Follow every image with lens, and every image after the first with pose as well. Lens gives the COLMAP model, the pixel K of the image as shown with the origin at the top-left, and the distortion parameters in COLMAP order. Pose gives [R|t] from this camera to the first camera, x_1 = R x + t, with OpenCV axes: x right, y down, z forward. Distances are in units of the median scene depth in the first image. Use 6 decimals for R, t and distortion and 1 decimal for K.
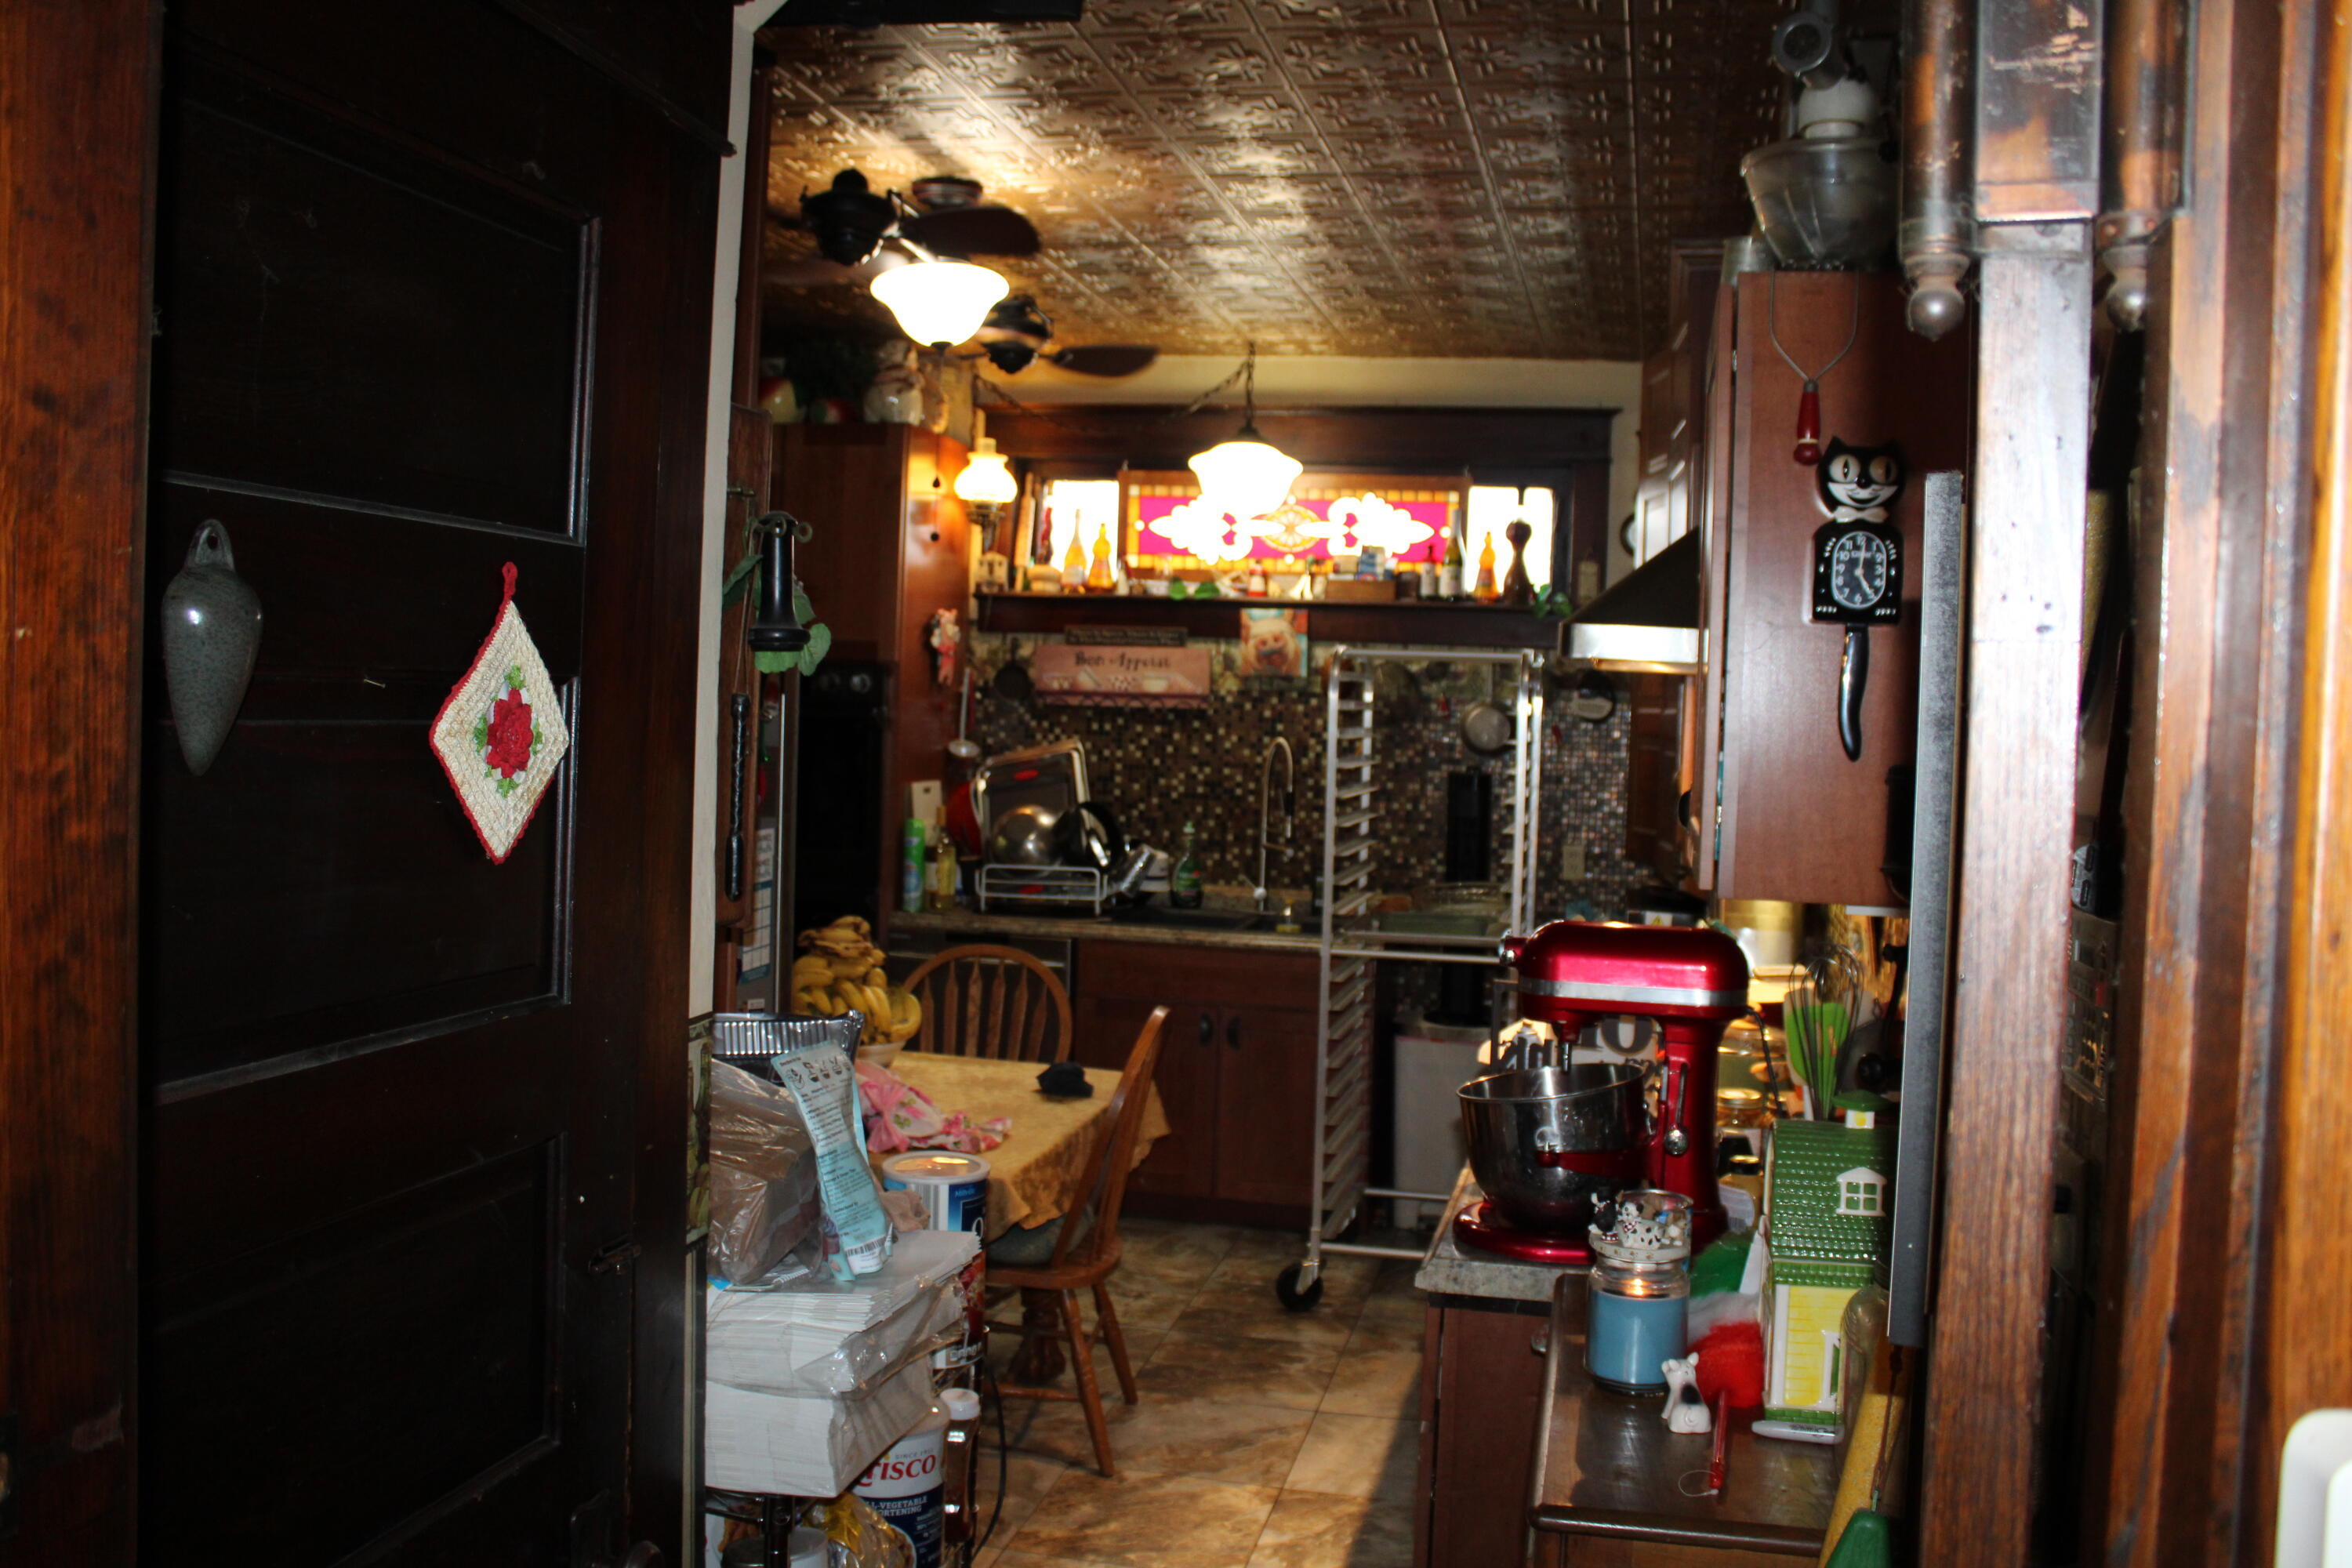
lens RADIAL K [[1958.2, 0, 1179.7], [0, 1958.2, 775.2], [0, 0, 1]] dist [-0.133007, 0.065663]
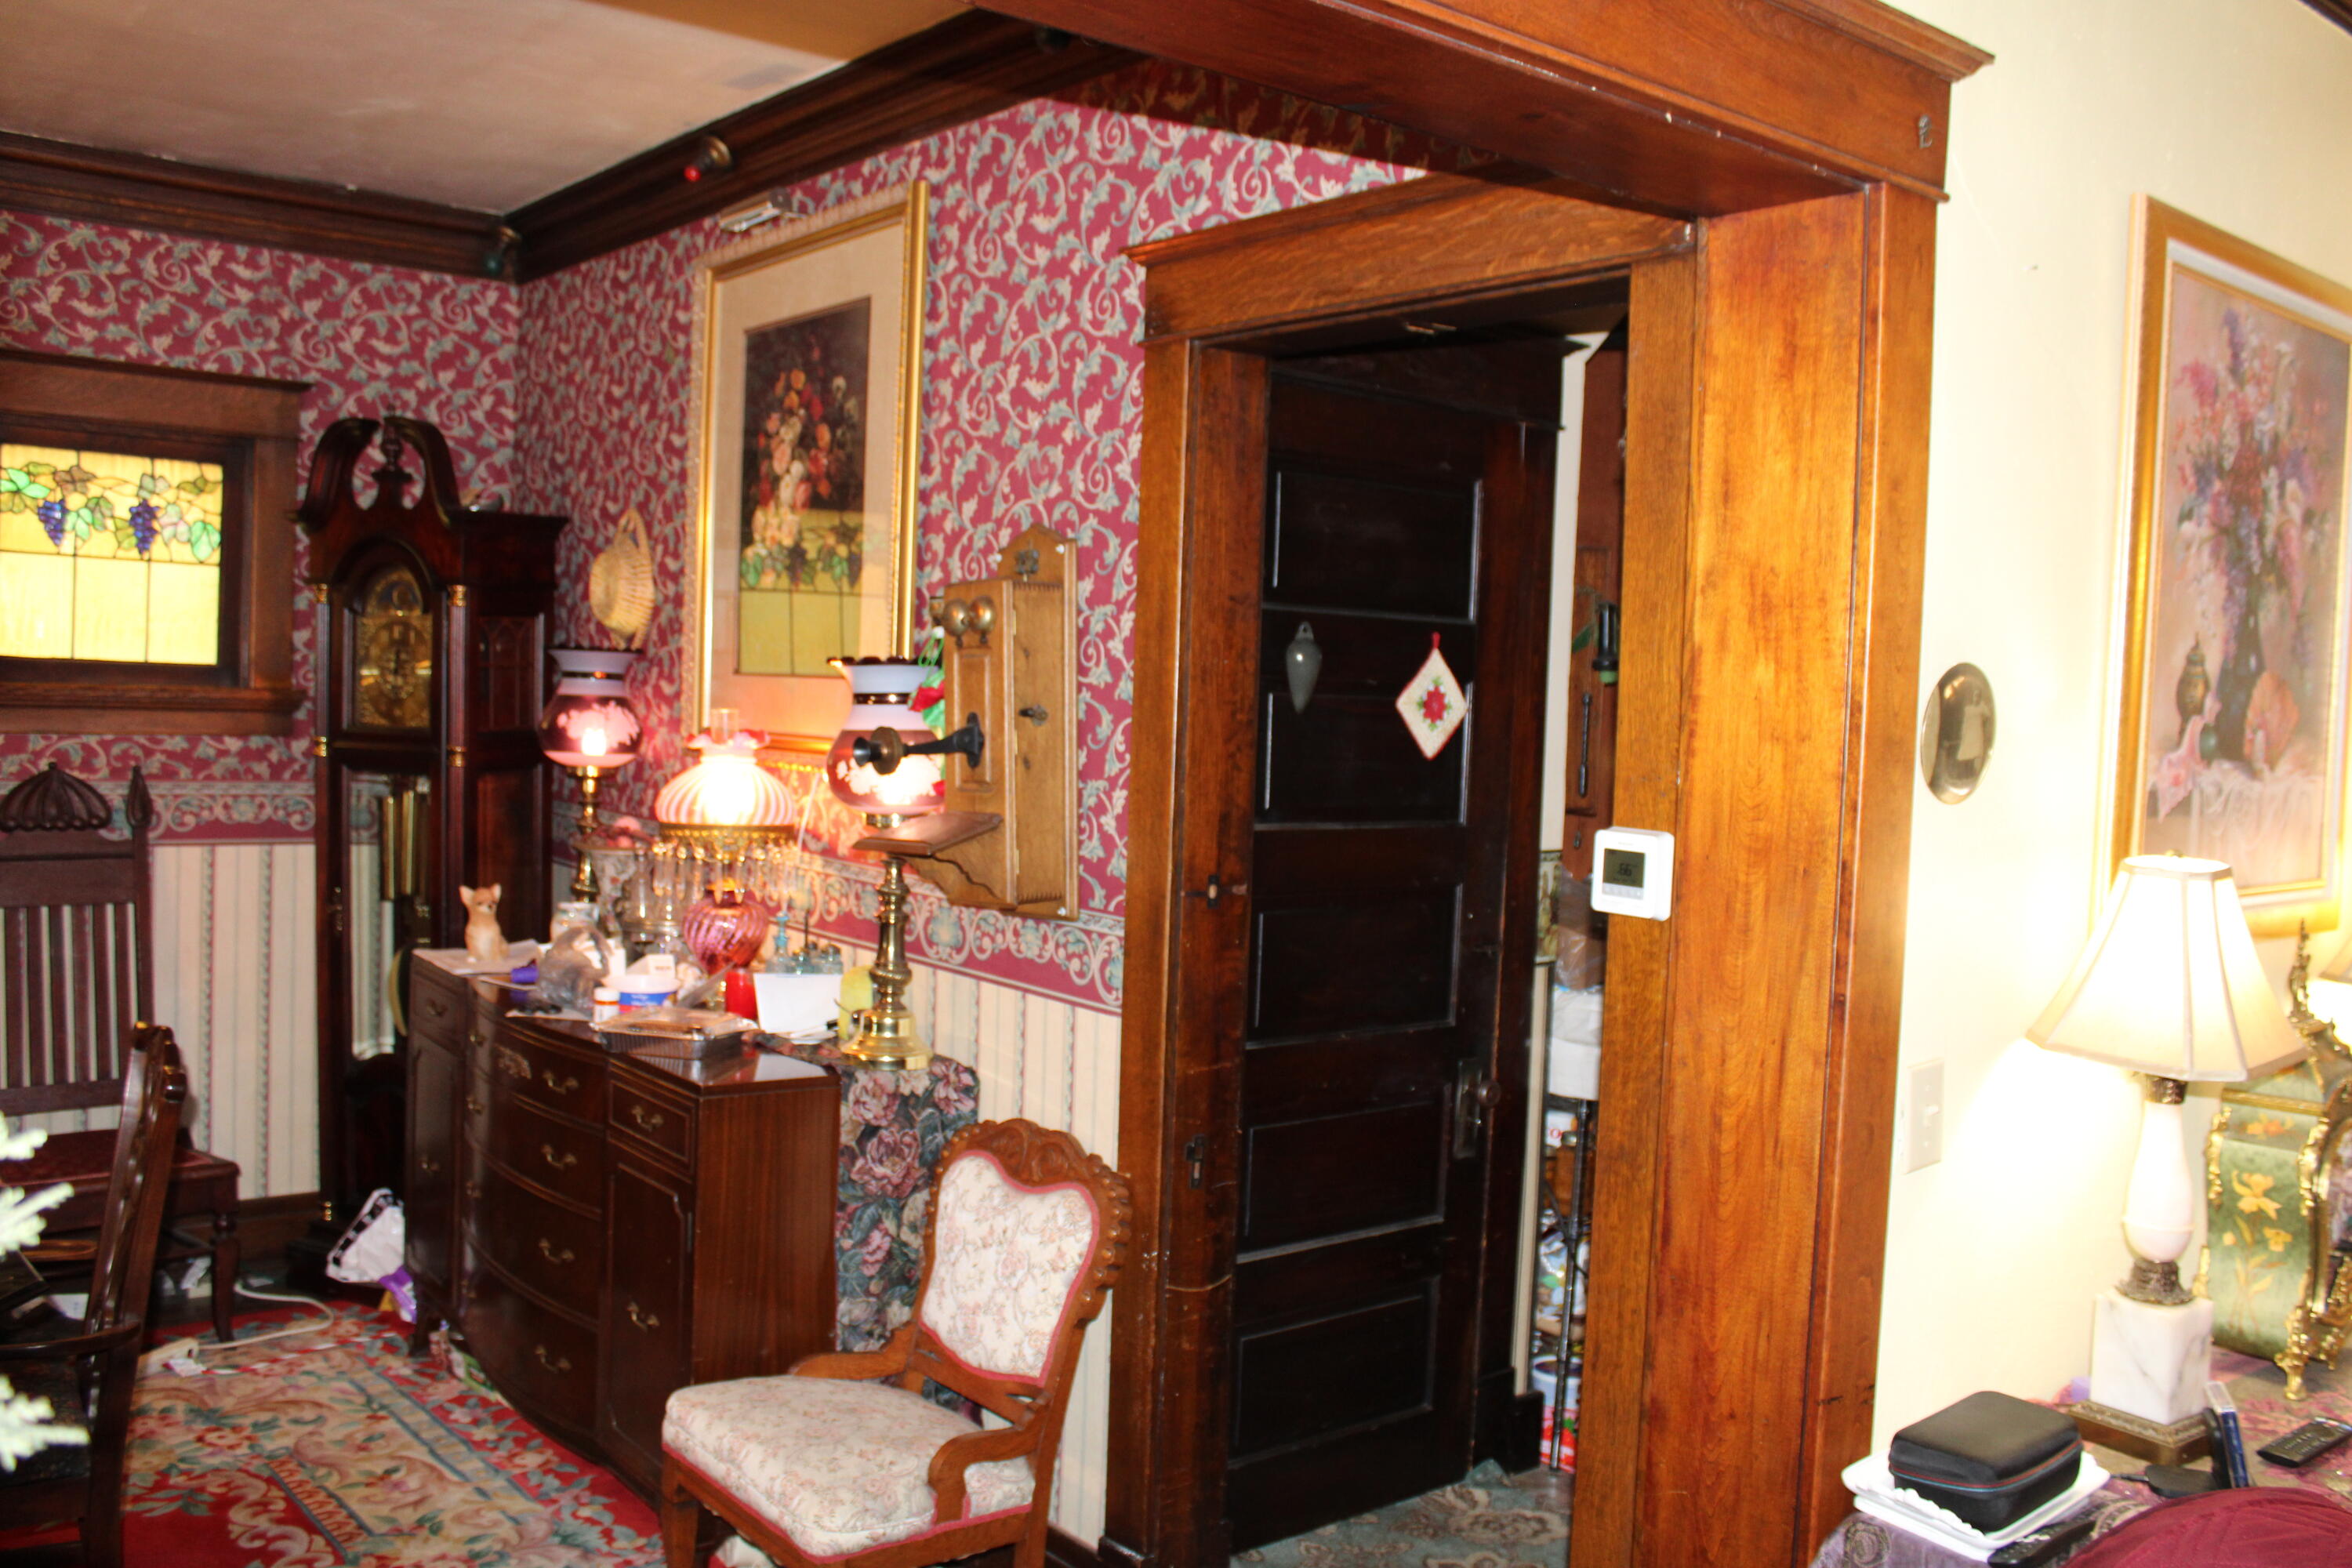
lens RADIAL K [[1958.2, 0, 1174.1], [0, 1958.2, 799.5], [0, 0, 1]] dist [-0.133007, 0.065663]
pose [[0.798830, 0.027656, -0.600921, 0.632244], [-0.030712, 0.999515, 0.005173, 0.069135], [0.600772, 0.014323, 0.799292, -0.832391]]
